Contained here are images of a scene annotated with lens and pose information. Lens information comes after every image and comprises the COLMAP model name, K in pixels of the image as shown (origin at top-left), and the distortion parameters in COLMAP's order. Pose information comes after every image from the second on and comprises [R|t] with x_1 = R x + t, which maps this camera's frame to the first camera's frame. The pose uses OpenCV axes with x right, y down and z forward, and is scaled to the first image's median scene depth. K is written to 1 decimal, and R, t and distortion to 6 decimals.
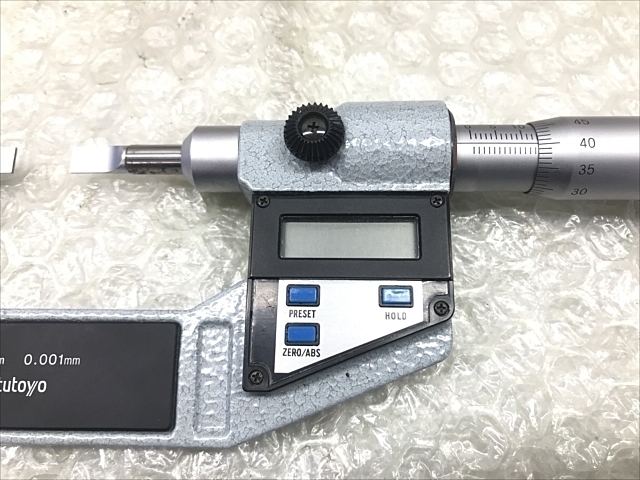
lens RADIAL K [[514.2, 0, 314.9], [0, 514.2, 226.5], [0, 0, 1]] dist [-0.030309, 0.001009]
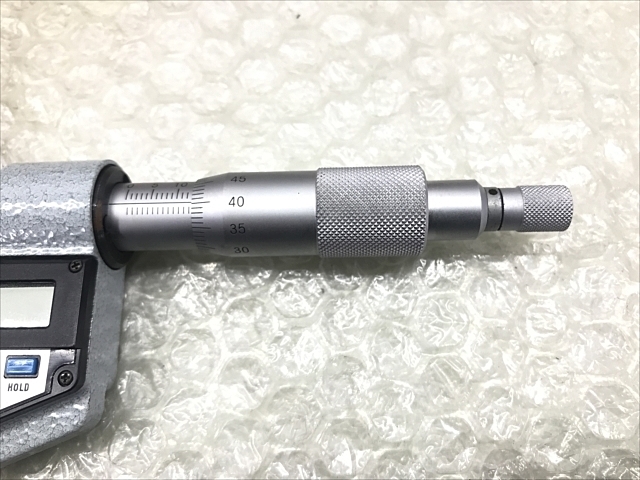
lens RADIAL K [[514.2, 0, 317.8], [0, 514.2, 232.7], [0, 0, 1]] dist [-0.030309, 0.001009]
pose [[0.999453, -0.024427, 0.022275, 0.545630], [0.024968, 0.999392, -0.024327, -0.062207], [-0.021667, 0.024870, 0.999456, 0.011368]]
